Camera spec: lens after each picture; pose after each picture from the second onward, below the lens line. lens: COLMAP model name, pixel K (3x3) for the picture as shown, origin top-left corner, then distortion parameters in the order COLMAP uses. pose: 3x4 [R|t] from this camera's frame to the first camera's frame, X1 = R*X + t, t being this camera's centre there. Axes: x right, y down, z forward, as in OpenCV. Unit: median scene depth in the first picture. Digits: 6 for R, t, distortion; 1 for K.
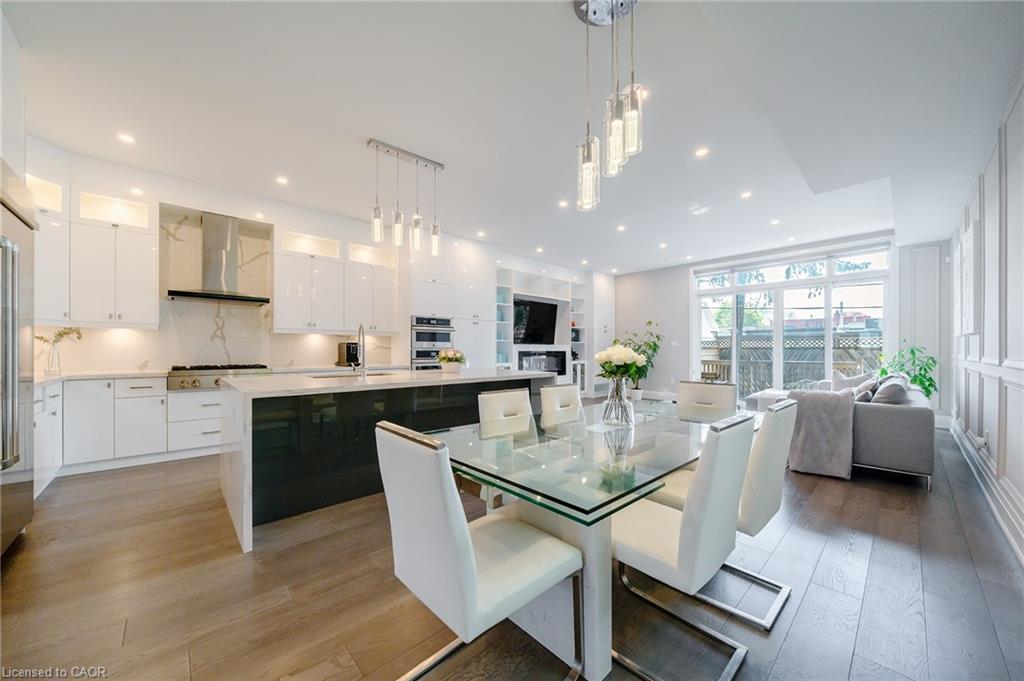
lens RADIAL K [[369.9, 0, 501.8], [0, 369.9, 350.3], [0, 0, 1]] dist [-0.002283, -0.000108]
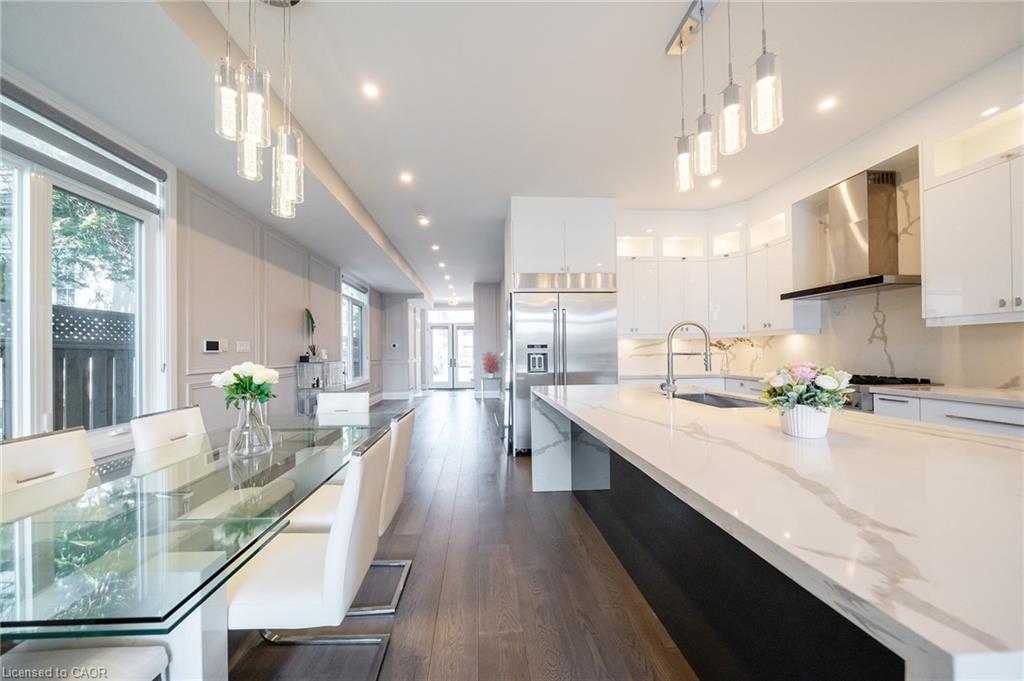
lens RADIAL K [[350.3, 0, 497.7], [0, 350.3, 350.3], [0, 0, 1]] dist [-0.001638, -0.000019]
pose [[-0.627753, 0.002417, -0.778409, 0.238713], [0.010943, 0.999924, -0.005720, -0.014207], [0.778336, -0.012109, -0.627732, 0.812708]]
